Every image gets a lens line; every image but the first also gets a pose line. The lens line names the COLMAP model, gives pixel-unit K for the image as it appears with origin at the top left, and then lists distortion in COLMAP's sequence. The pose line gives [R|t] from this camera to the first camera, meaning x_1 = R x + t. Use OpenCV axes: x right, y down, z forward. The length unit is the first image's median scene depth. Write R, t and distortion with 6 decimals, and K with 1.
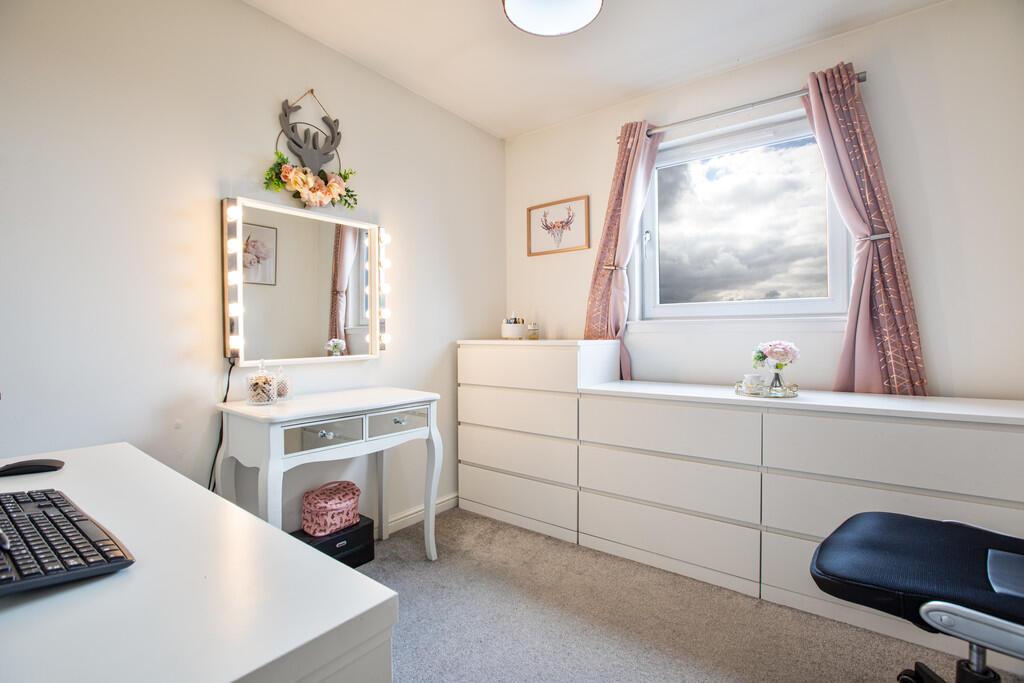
lens RADIAL K [[471.8, 0, 512.2], [0, 471.8, 336.0], [0, 0, 1]] dist [-0.026060, 0.007379]
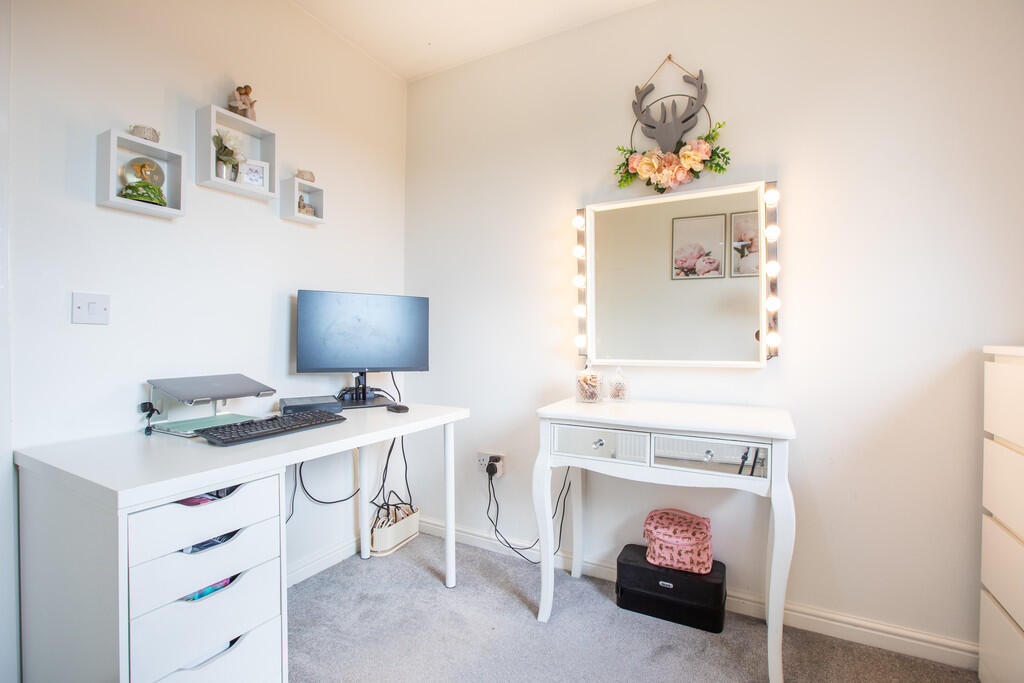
lens RADIAL K [[471.8, 0, 514.8], [0, 471.8, 341.8], [0, 0, 1]] dist [-0.026060, 0.007379]
pose [[0.157658, 0.010169, -0.987441, 0.400286], [-0.007035, 0.999933, 0.009174, 0.005051], [0.987469, 0.005500, 0.157719, 0.580421]]
